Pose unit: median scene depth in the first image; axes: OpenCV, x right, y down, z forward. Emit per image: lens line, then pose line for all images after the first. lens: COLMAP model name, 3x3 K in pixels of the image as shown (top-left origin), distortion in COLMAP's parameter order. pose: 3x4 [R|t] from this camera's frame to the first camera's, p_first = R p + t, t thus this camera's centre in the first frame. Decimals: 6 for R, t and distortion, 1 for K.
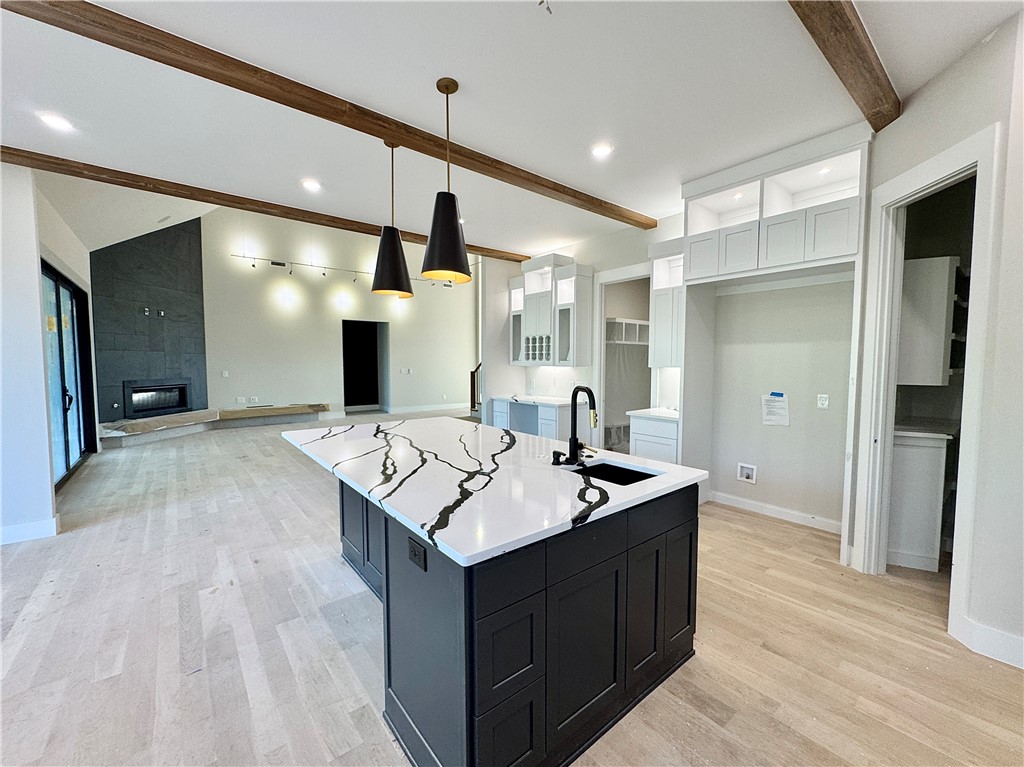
lens RADIAL K [[418.7, 0, 512.0], [0, 418.7, 383.5], [0, 0, 1]] dist [-0.002035, -0.000343]
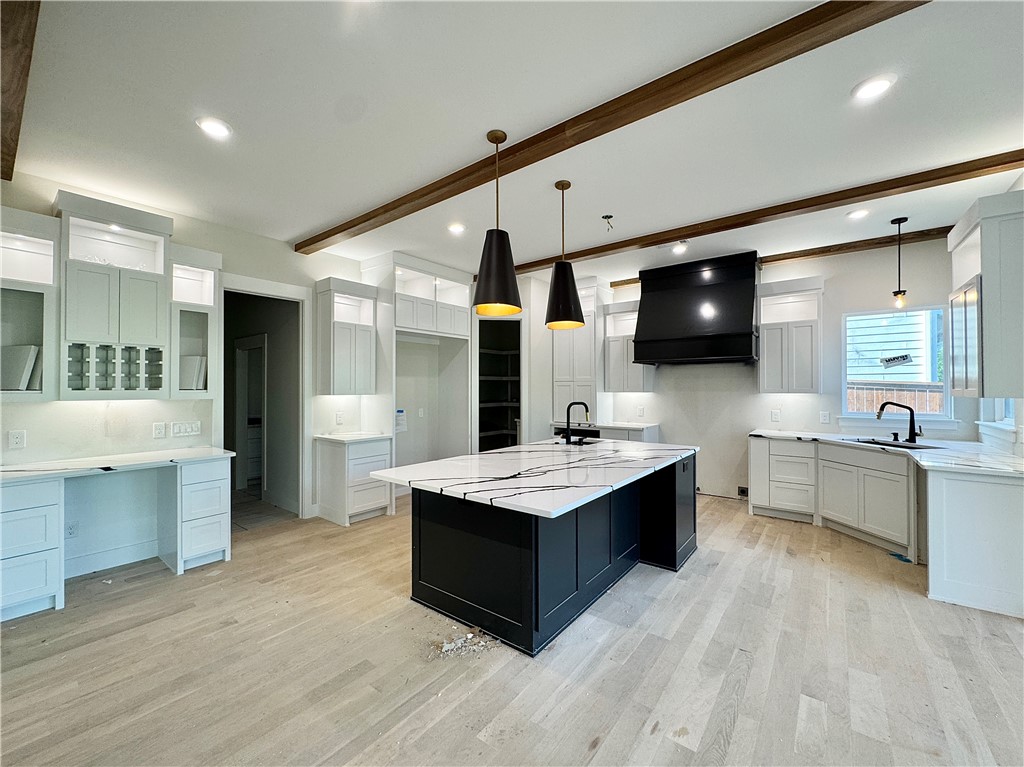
lens RADIAL K [[415.9, 0, 512.0], [0, 415.9, 383.5], [0, 0, 1]] dist [-0.001290, -0.000465]
pose [[-0.230522, 0.008967, 0.973026, -1.203226], [0.055573, 0.998447, 0.003965, -0.075965], [-0.971479, 0.054988, -0.230662, 1.278705]]
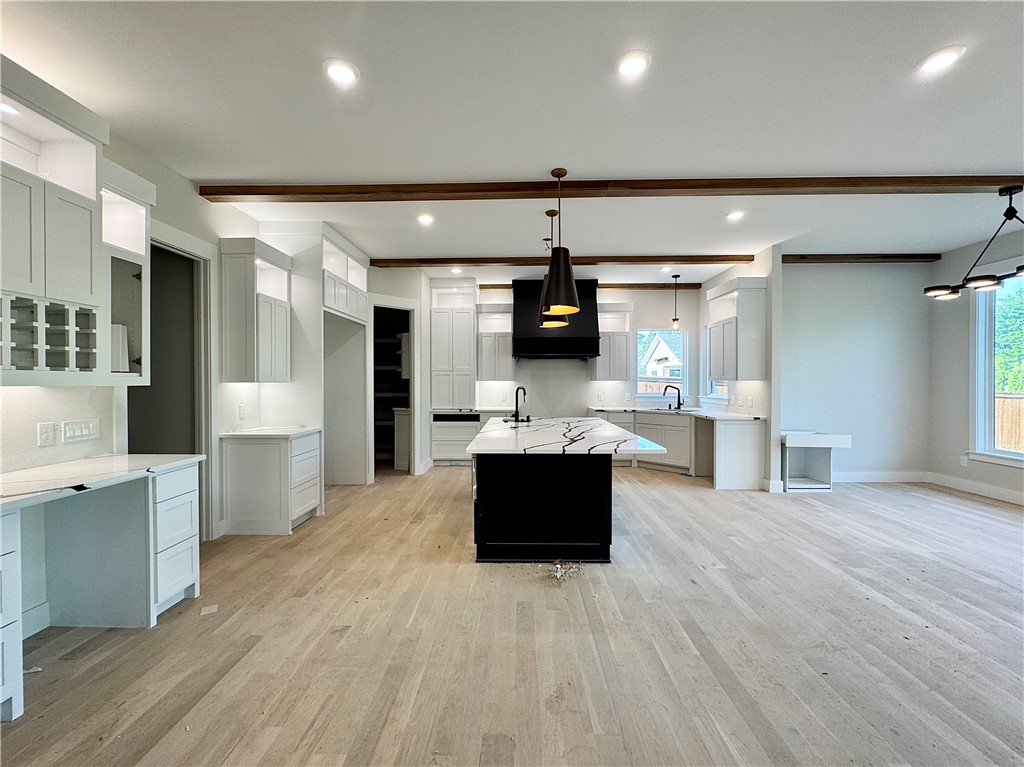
lens RADIAL K [[418.7, 0, 512.0], [0, 418.7, 383.5], [0, 0, 1]] dist [-0.002035, -0.000343]
pose [[-0.766165, -0.003390, 0.642635, -0.956788], [0.037229, 0.998073, 0.049650, -0.095603], [-0.641564, 0.061965, -0.764562, 2.079929]]
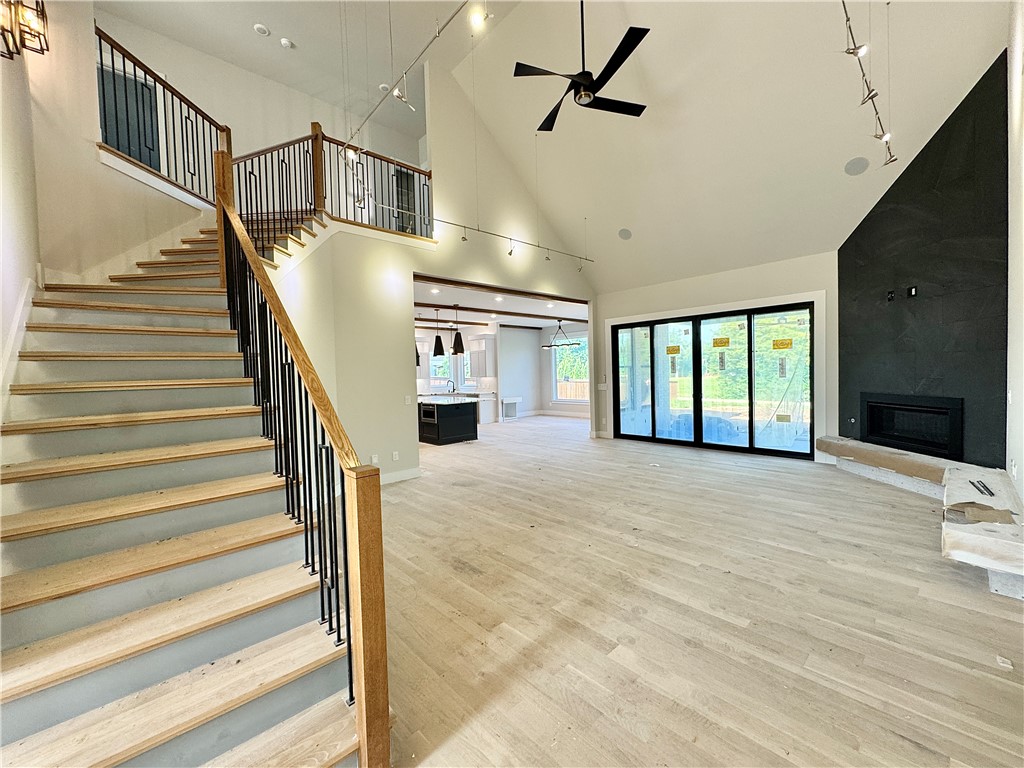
lens RADIAL K [[409.1, 0, 512.0], [0, 409.1, 384.0], [0, 0, 1]] dist [-0.000522, -0.000093]
pose [[-0.997427, 0.028628, -0.065723, -0.513382], [0.023216, 0.996387, 0.081693, -0.255613], [0.067824, 0.079957, -0.994488, 4.333676]]
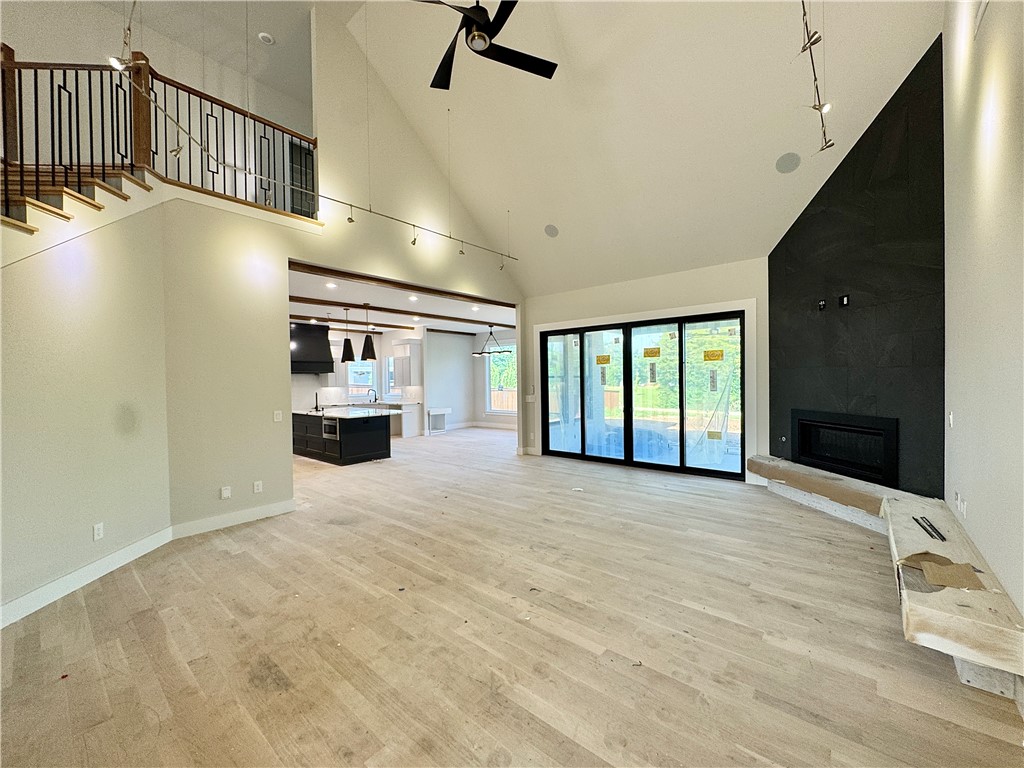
lens RADIAL K [[409.1, 0, 512.0], [0, 409.1, 384.0], [0, 0, 1]] dist [-0.000522, -0.000093]
pose [[-0.982510, 0.016755, -0.185457, -0.757166], [0.004681, 0.997851, 0.065353, -0.251836], [0.186153, 0.063342, -0.980477, 4.037895]]
